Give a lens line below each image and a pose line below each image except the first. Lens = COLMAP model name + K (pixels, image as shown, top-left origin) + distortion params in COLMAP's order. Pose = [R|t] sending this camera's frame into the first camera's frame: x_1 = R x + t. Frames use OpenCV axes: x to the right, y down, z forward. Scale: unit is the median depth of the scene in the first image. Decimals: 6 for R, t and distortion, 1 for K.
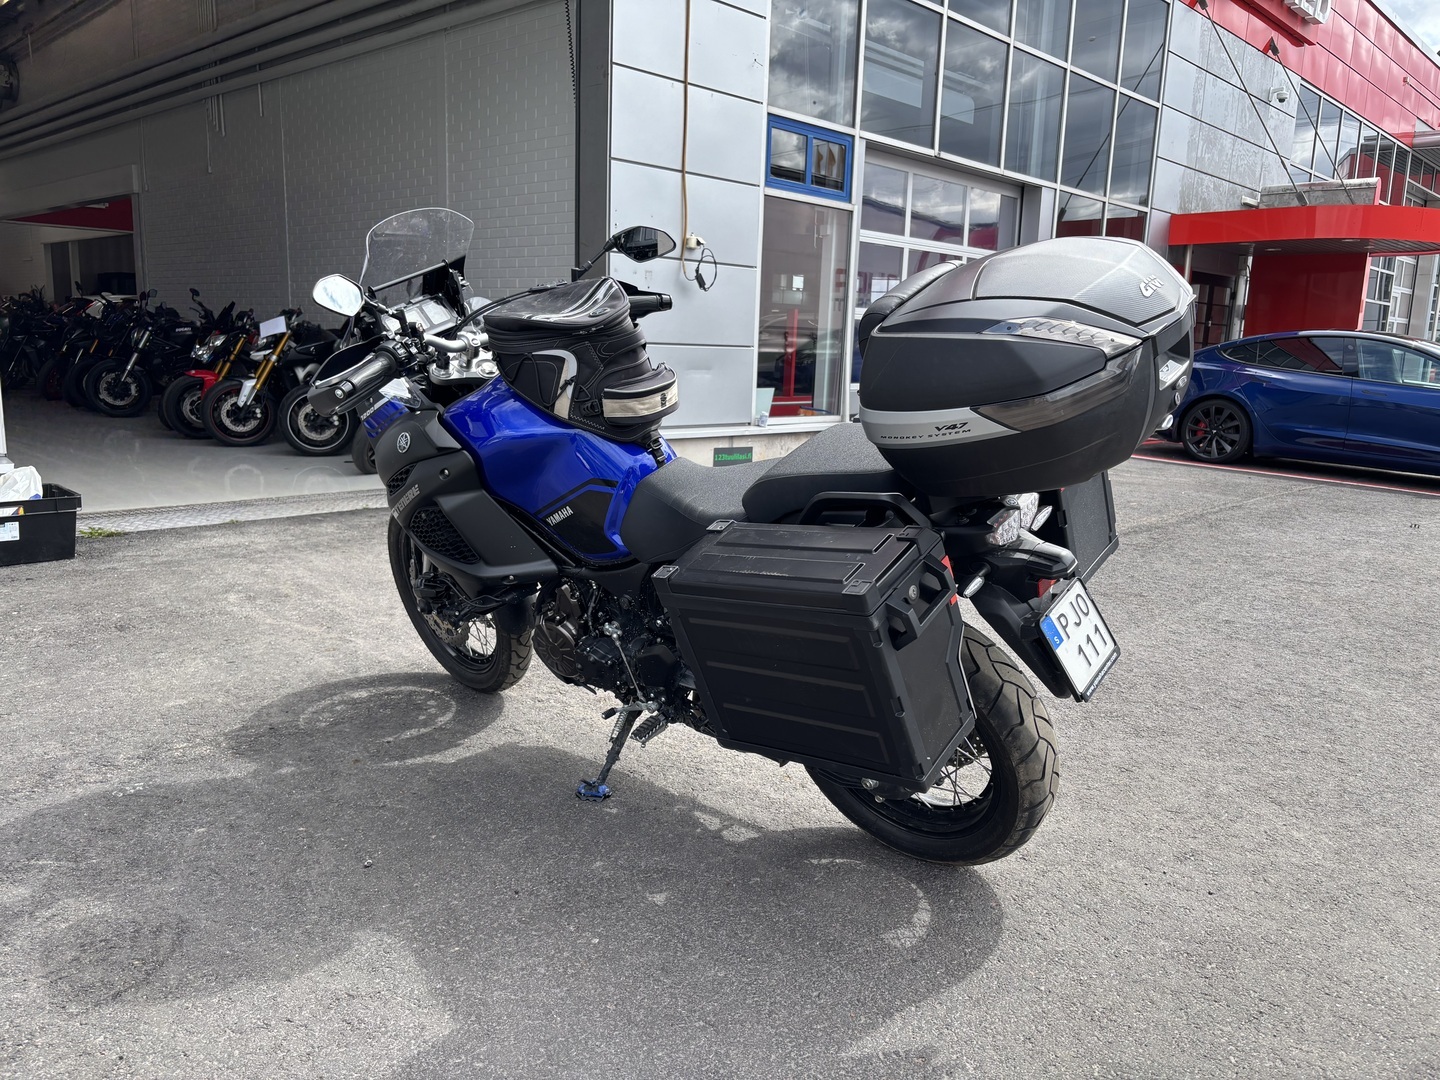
lens RADIAL K [[1092.4, 0, 714.1], [0, 1092.4, 550.2], [0, 0, 1]] dist [0.019820, -0.011619]
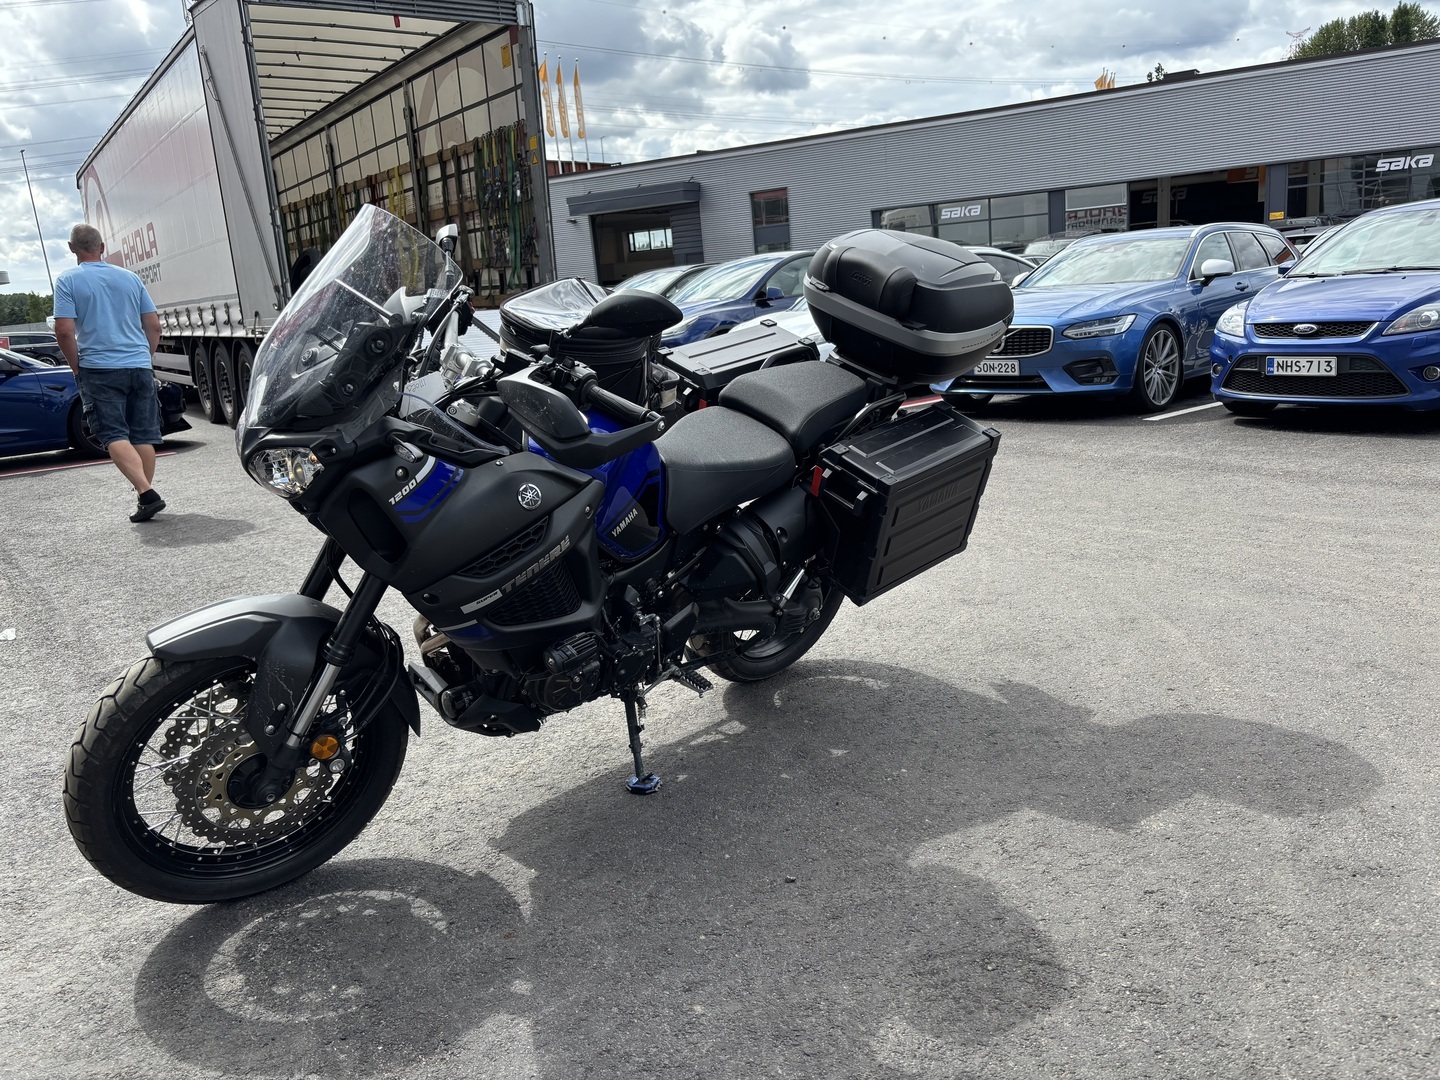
lens RADIAL K [[1092.4, 0, 718.4], [0, 1092.4, 538.8], [0, 0, 1]] dist [0.019820, -0.011619]
pose [[0.122046, -0.283847, 0.951071, -0.977312], [0.279932, 0.929176, 0.241390, -0.213289], [-0.952230, 0.236775, 0.192860, 0.661558]]
